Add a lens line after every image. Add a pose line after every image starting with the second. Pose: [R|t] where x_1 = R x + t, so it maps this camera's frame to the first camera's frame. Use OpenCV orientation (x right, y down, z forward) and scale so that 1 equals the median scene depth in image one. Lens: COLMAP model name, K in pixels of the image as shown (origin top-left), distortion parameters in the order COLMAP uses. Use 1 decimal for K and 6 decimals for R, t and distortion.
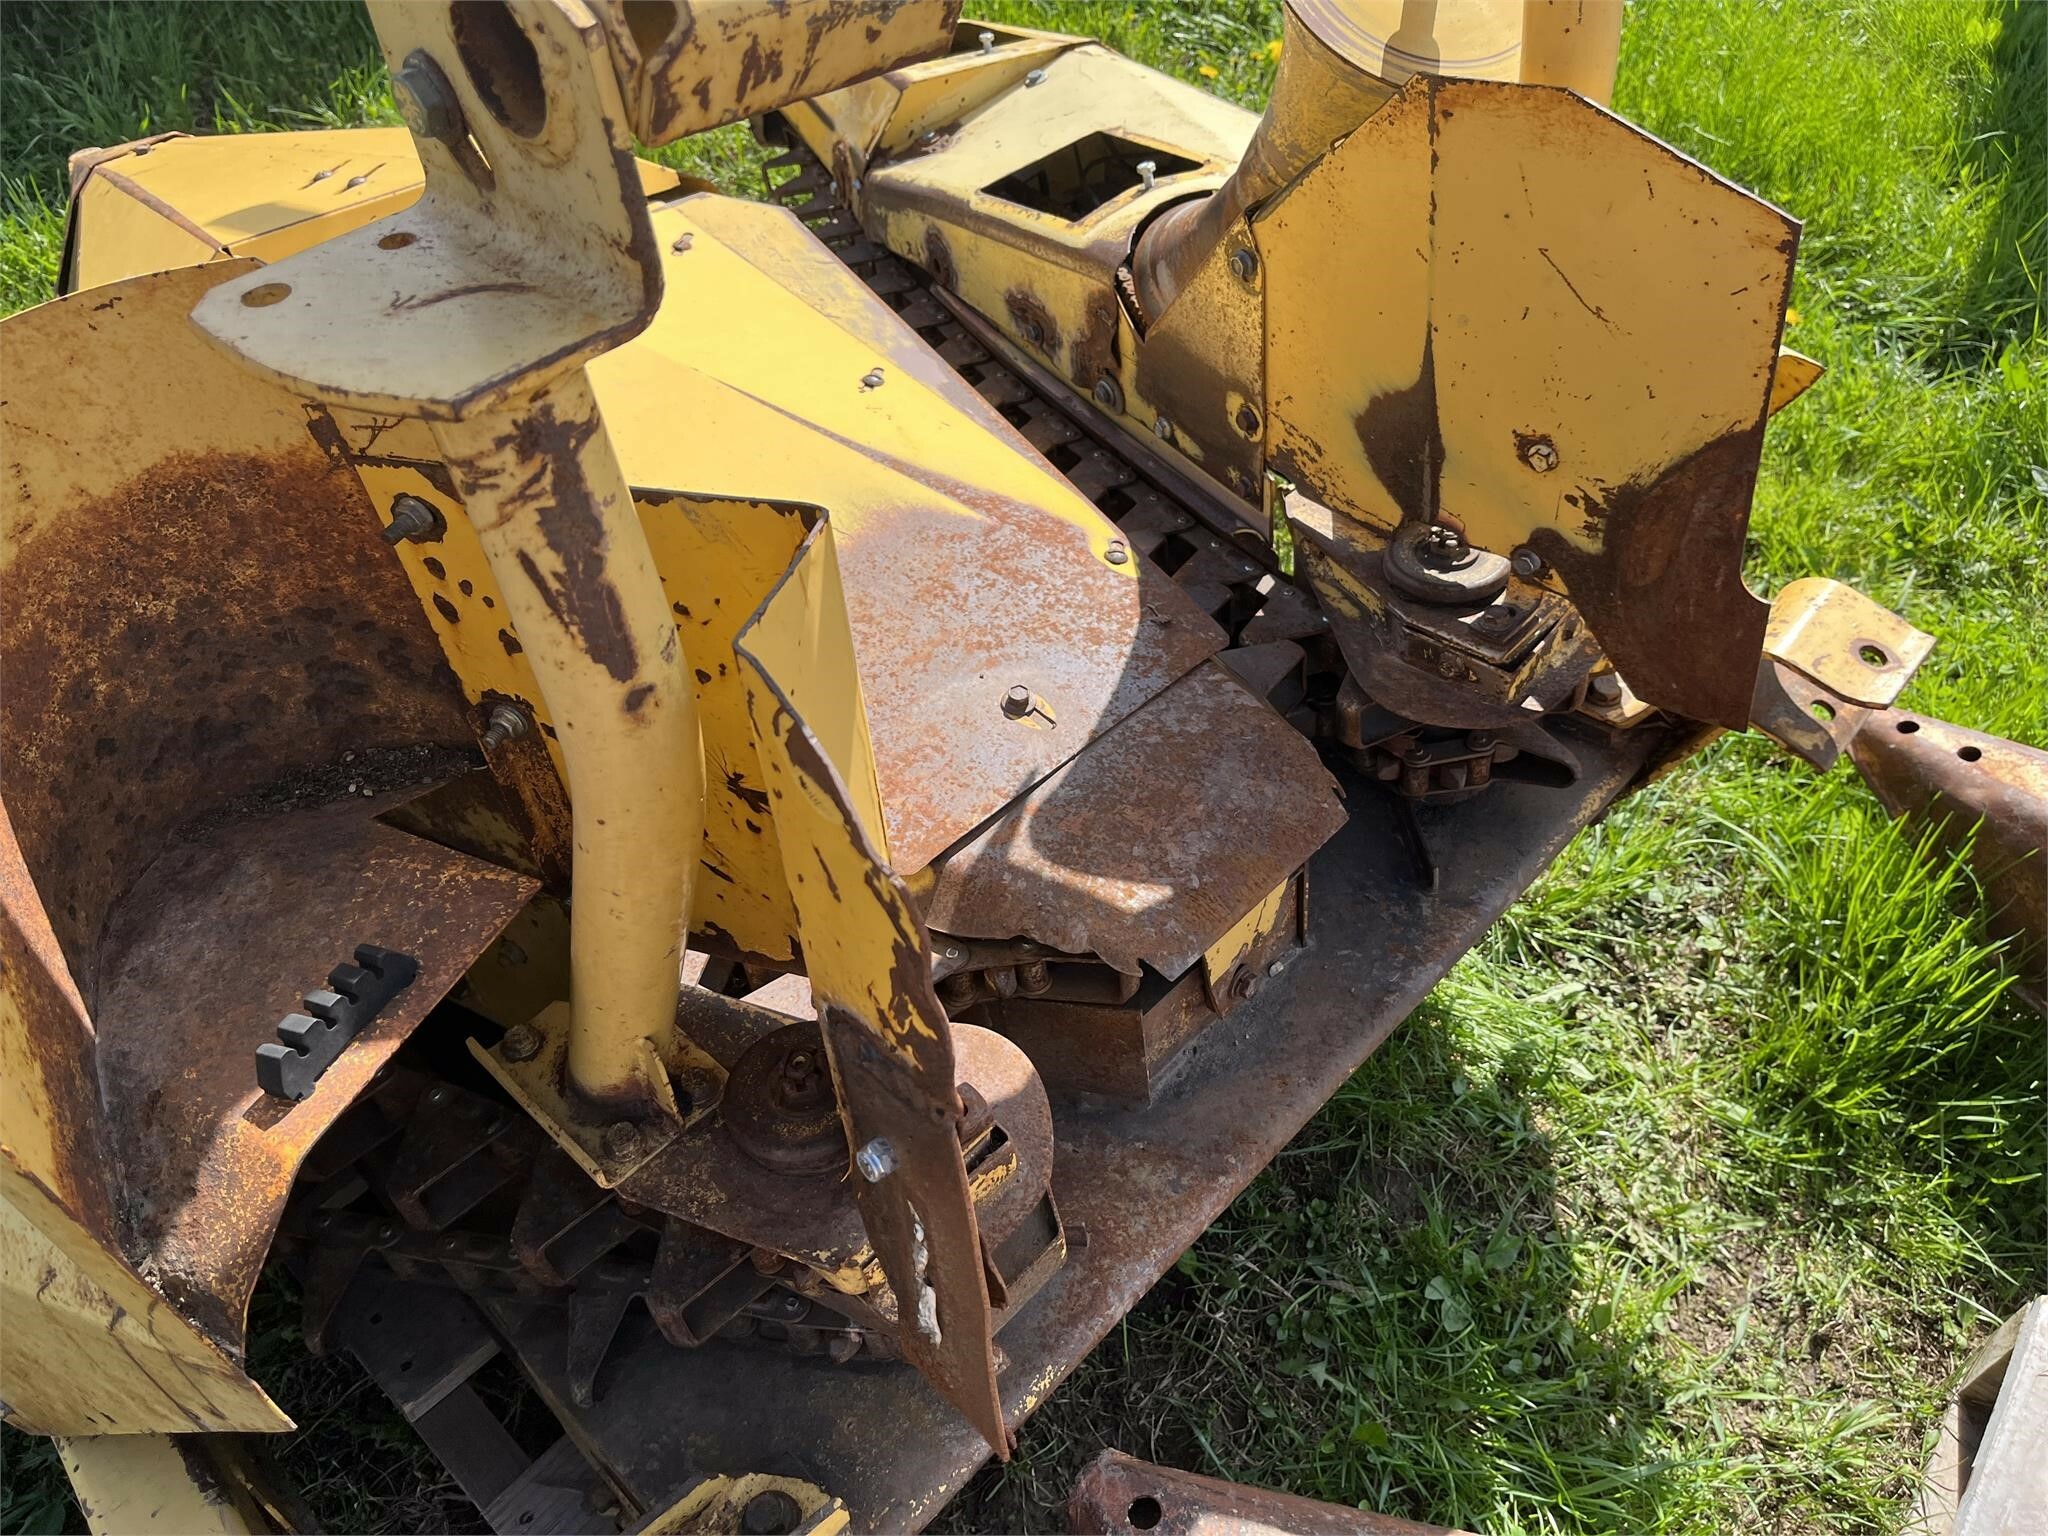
lens RADIAL K [[1561.4, 0, 1013.0], [0, 1561.4, 773.1], [0, 0, 1]] dist [0.058423, -0.092157]
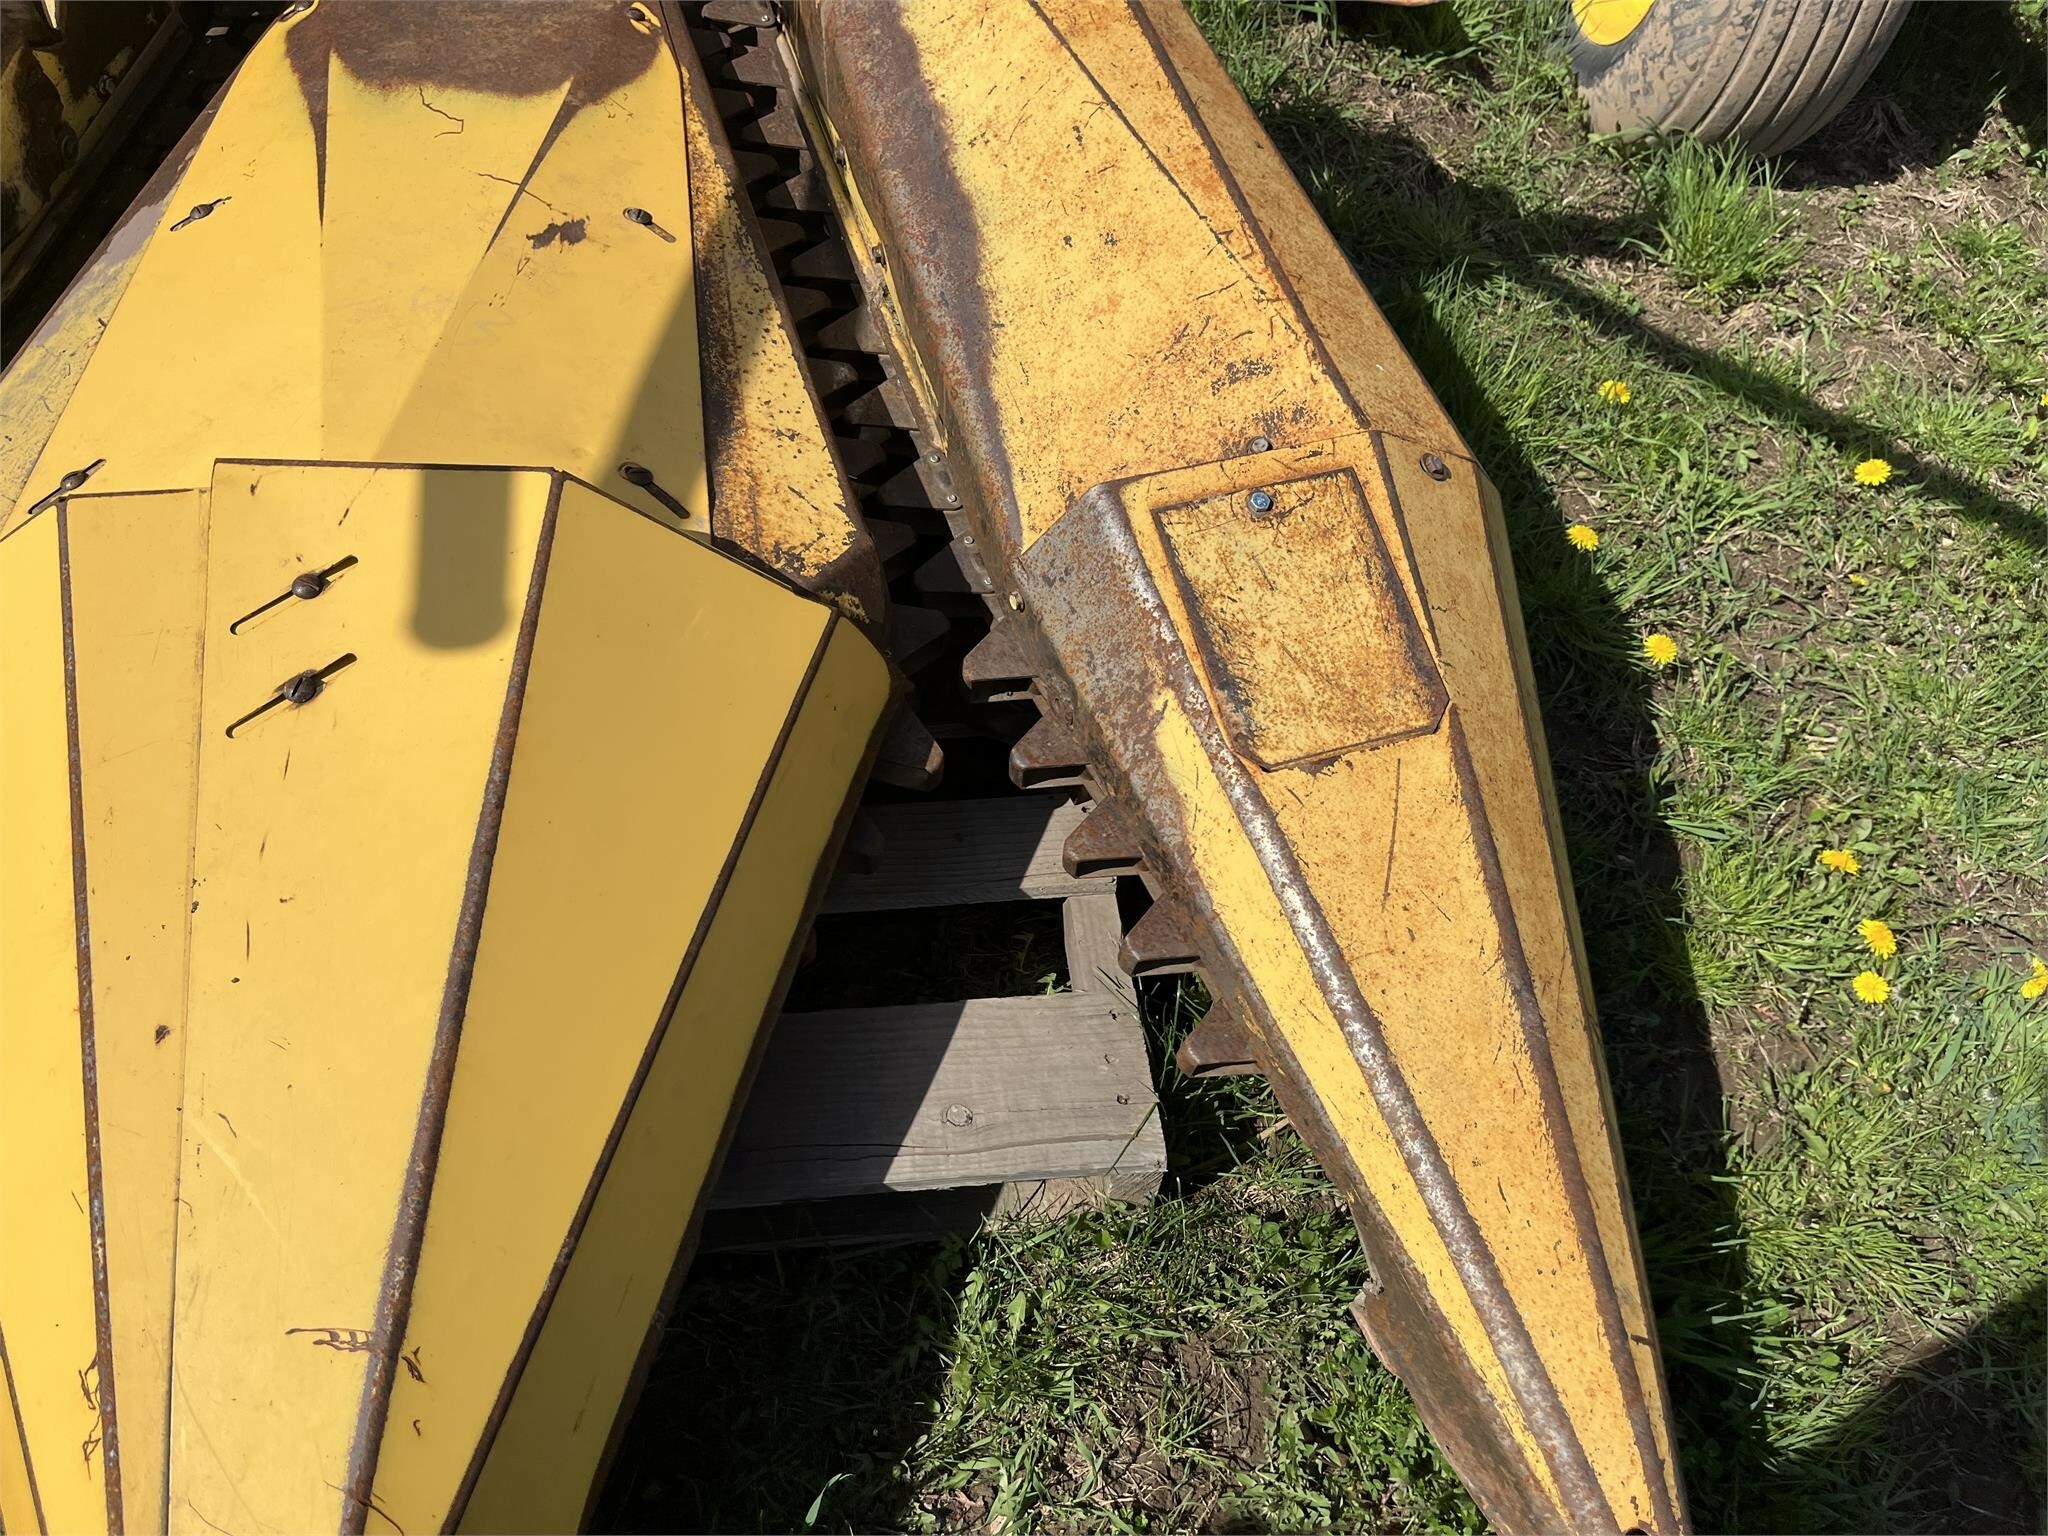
lens RADIAL K [[1561.4, 0, 1017.7], [0, 1561.4, 770.3], [0, 0, 1]] dist [0.058423, -0.092157]
pose [[-0.771208, -0.539094, 0.338549, -1.276701], [0.425924, -0.041730, 0.903796, -1.189305], [-0.473104, 0.841211, 0.261795, 0.994786]]
